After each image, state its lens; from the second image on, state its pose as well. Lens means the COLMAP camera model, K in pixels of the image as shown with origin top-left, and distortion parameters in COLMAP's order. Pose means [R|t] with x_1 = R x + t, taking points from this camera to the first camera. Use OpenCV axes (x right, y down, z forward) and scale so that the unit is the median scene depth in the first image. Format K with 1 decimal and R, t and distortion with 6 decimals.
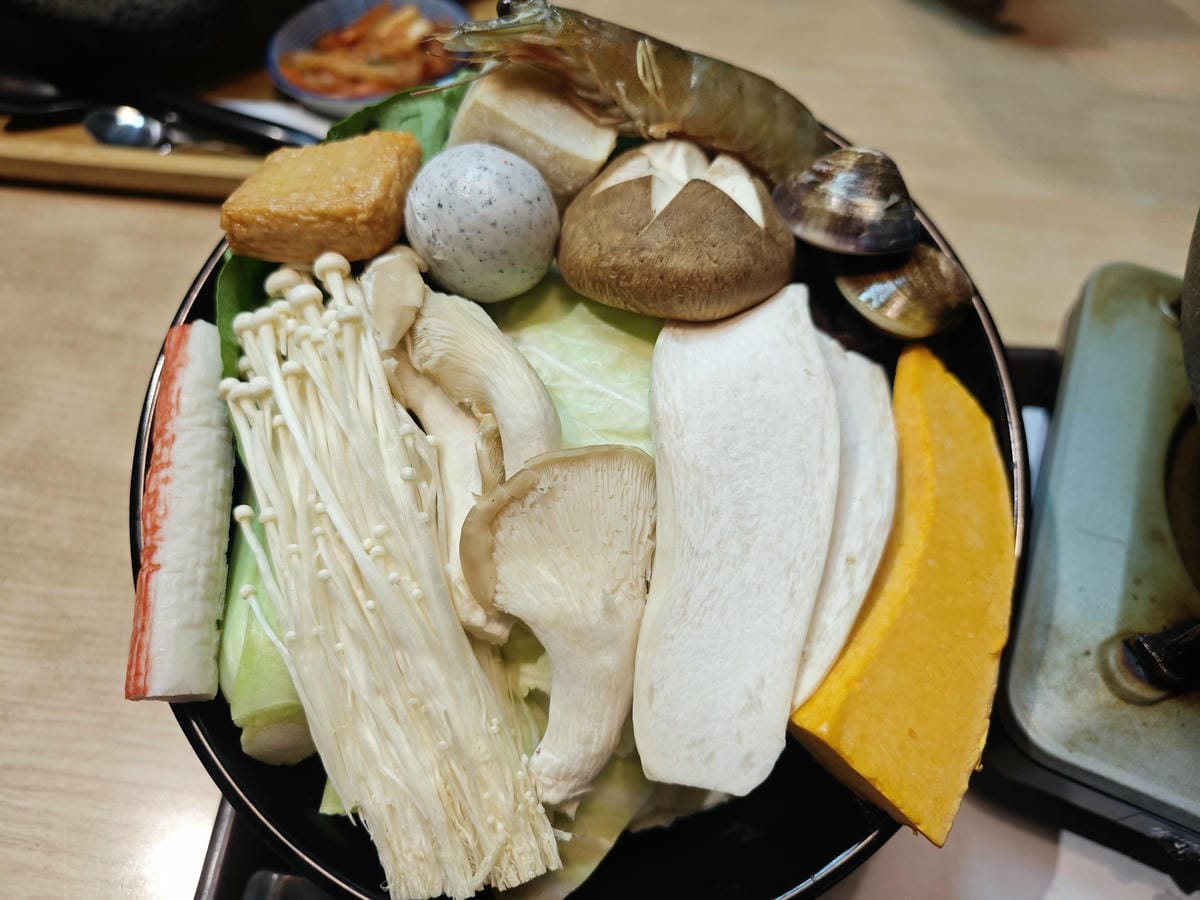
lens RADIAL K [[889.5, 0, 600.0], [0, 889.5, 450.0], [0, 0, 1]] dist [-0.011455, 0.009376]
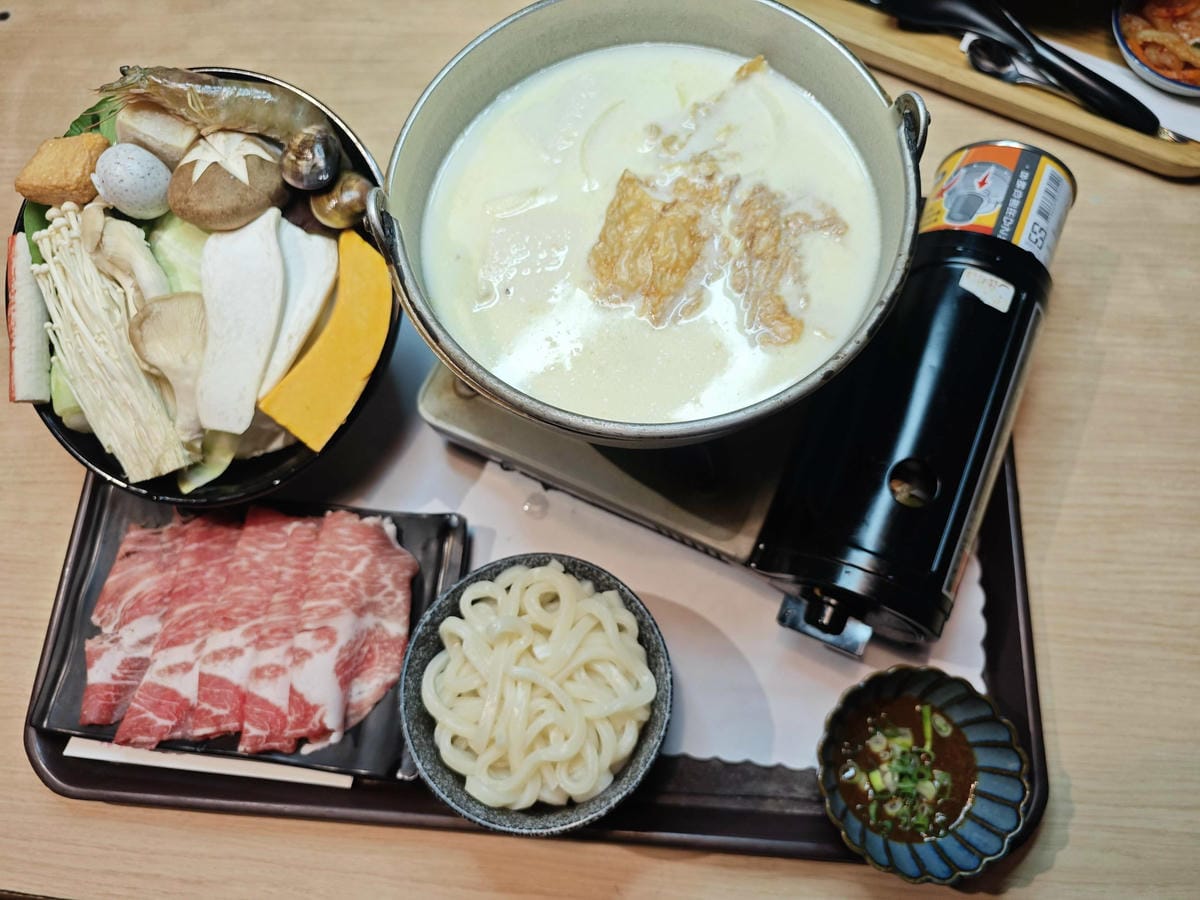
lens RADIAL K [[889.5, 0, 600.0], [0, 889.5, 450.0], [0, 0, 1]] dist [-0.011455, 0.009376]
pose [[0.996054, -0.025061, -0.085134, 1.212112], [0.047247, 0.961799, 0.269649, -0.171774], [0.075124, -0.272608, 0.959188, -1.184866]]
